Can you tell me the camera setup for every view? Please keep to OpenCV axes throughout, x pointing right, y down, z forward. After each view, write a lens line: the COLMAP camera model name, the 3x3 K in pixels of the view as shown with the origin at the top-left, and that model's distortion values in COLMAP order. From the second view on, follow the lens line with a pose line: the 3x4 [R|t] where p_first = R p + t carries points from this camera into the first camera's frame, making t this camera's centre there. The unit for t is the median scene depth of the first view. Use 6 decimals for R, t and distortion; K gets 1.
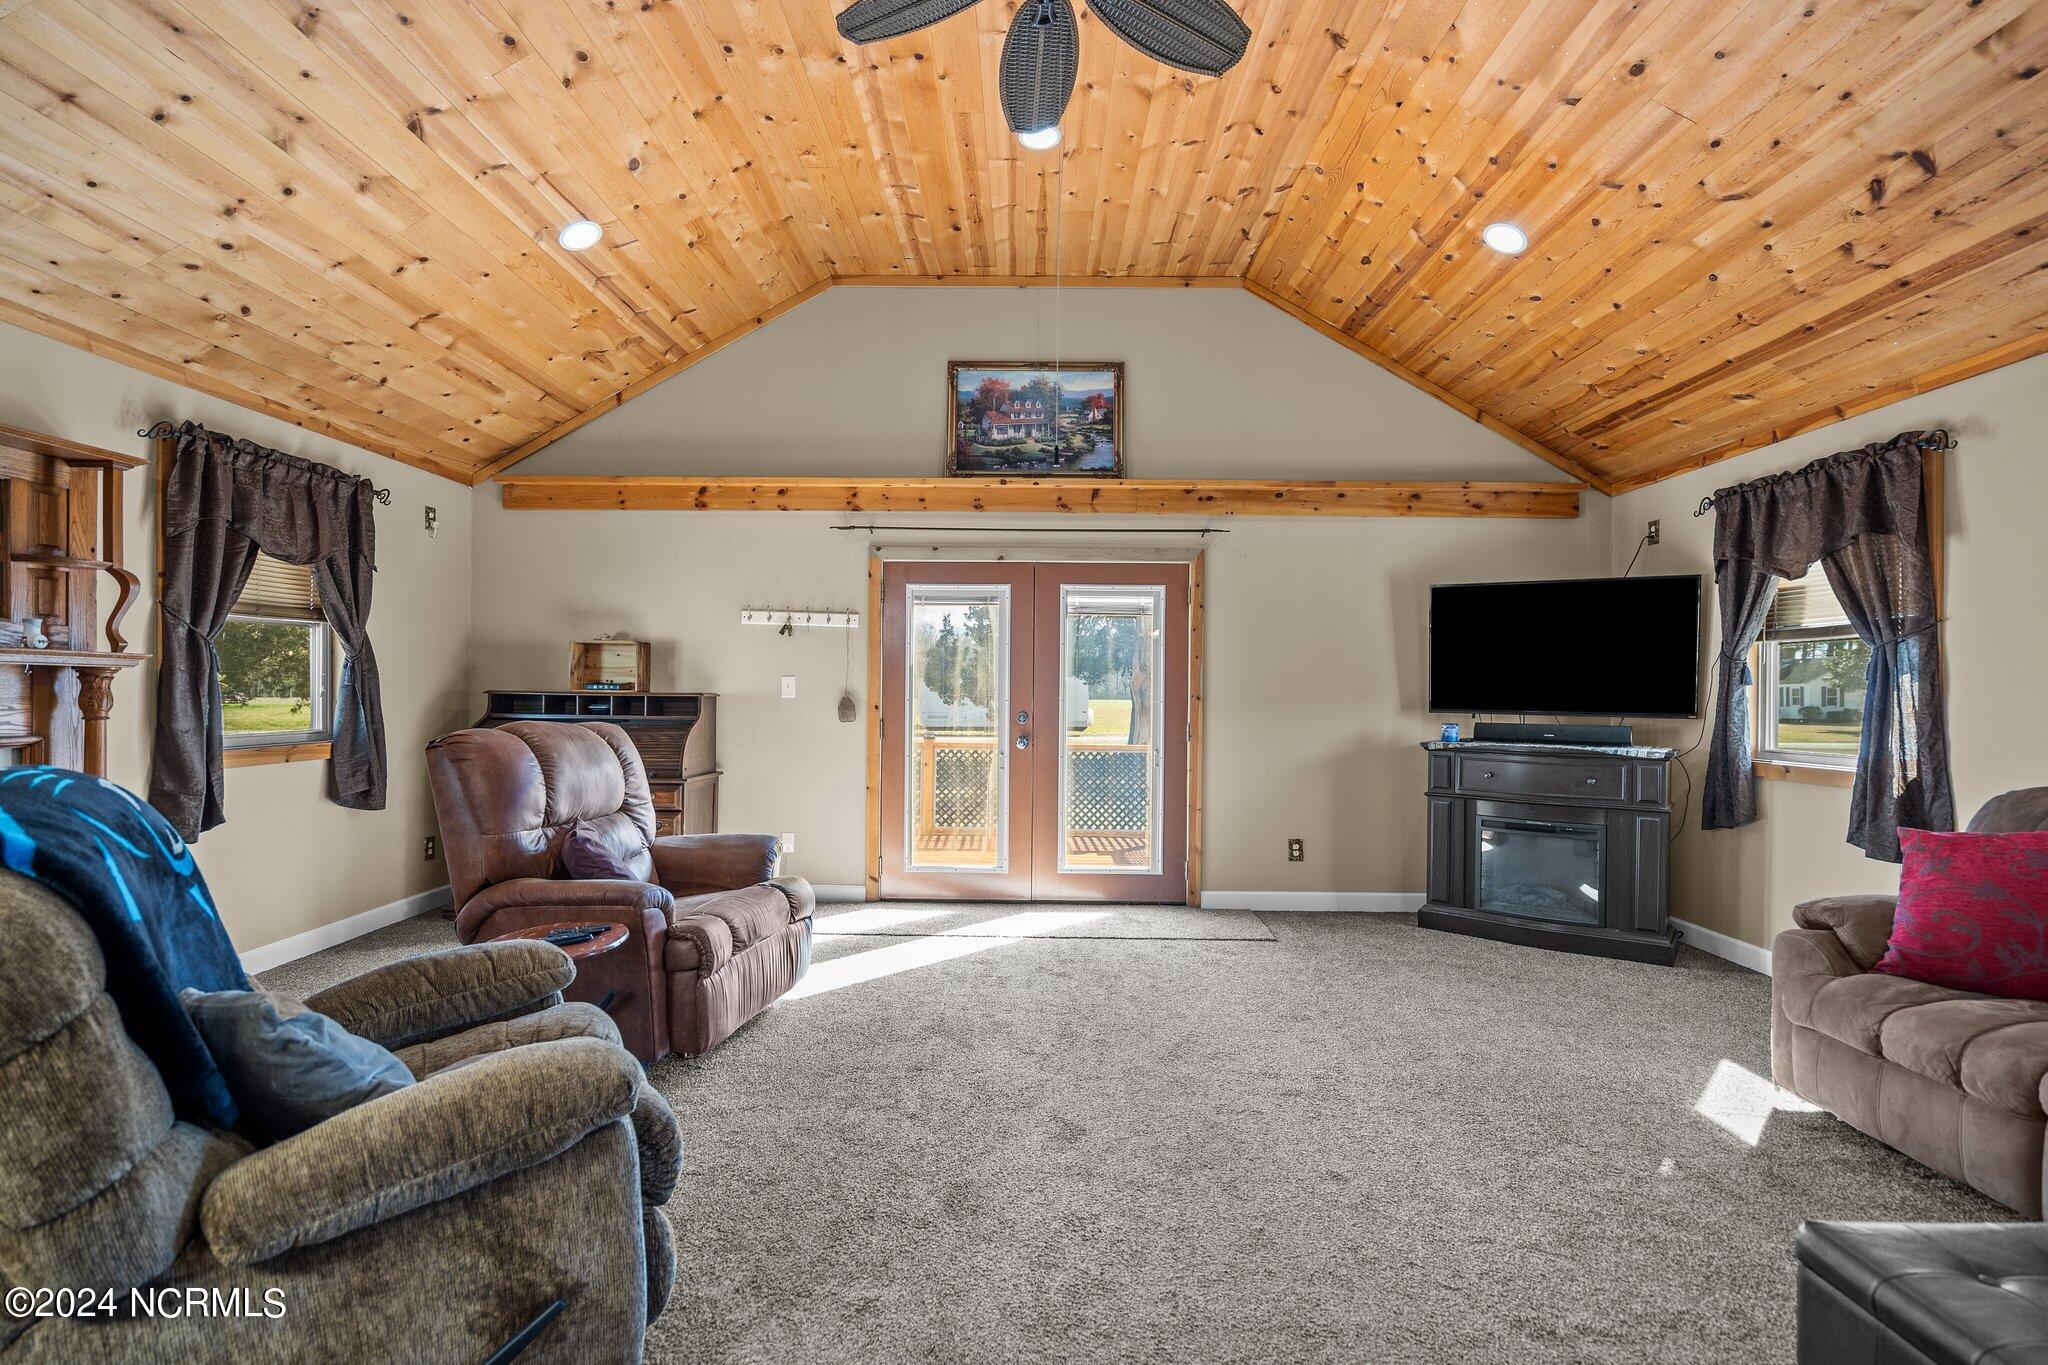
lens RADIAL K [[931.3, 0, 1016.4], [0, 931.3, 689.4], [0, 0, 1]] dist [-0.009267, 0.003424]
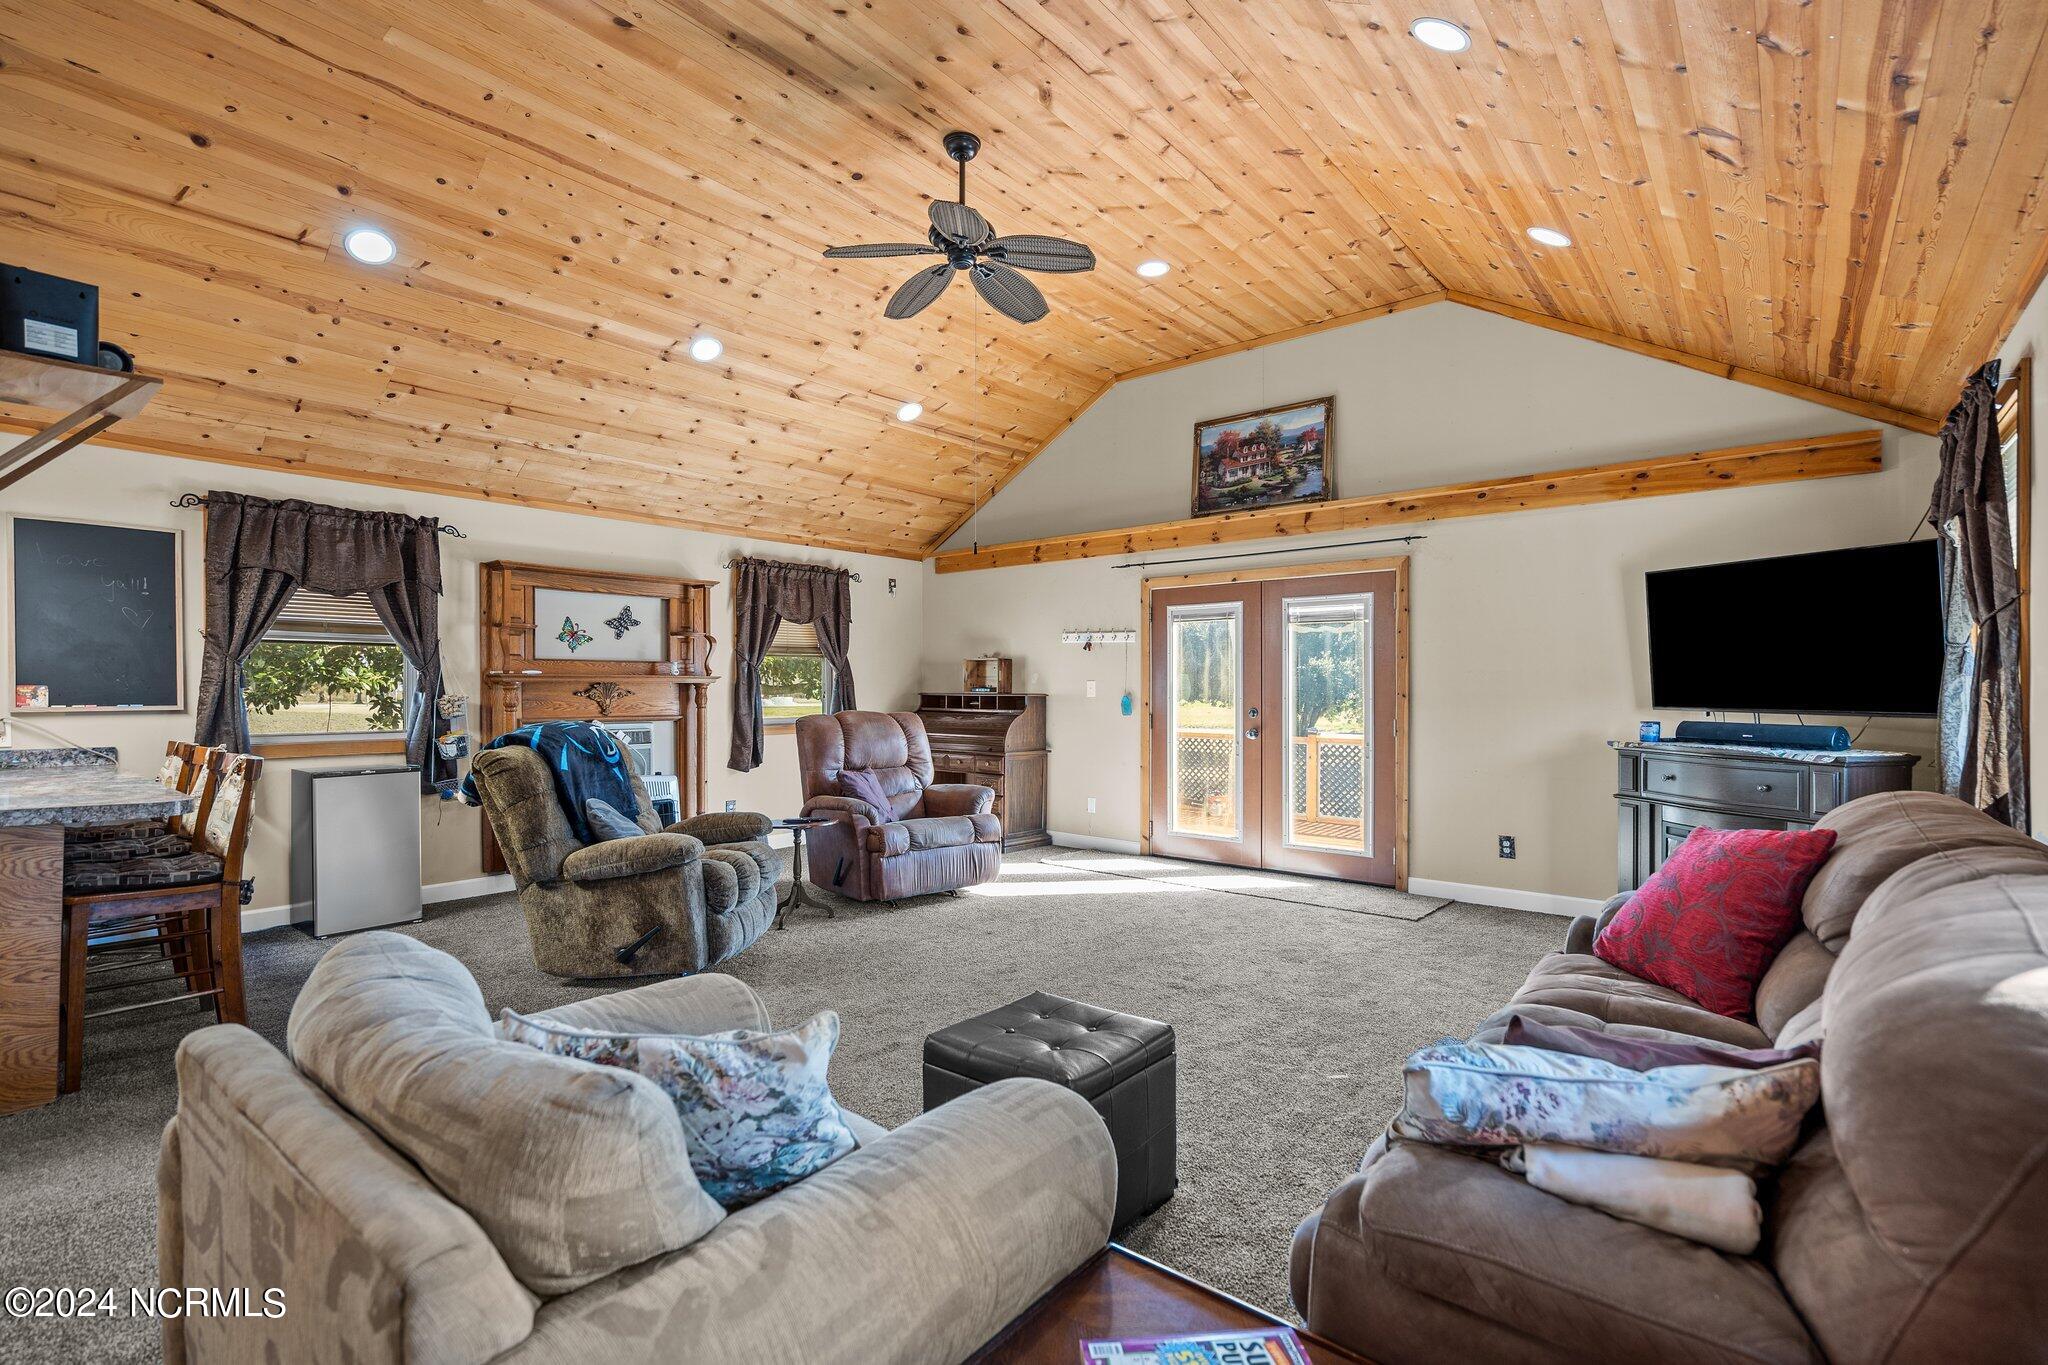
lens RADIAL K [[931.3, 0, 1018.2], [0, 931.3, 686.0], [0, 0, 1]] dist [-0.009267, 0.003424]
pose [[0.775460, -0.011406, -0.631294, 0.526785], [0.009123, 0.999935, -0.006860, 0.001664], [0.631331, -0.000439, 0.775513, -0.106417]]
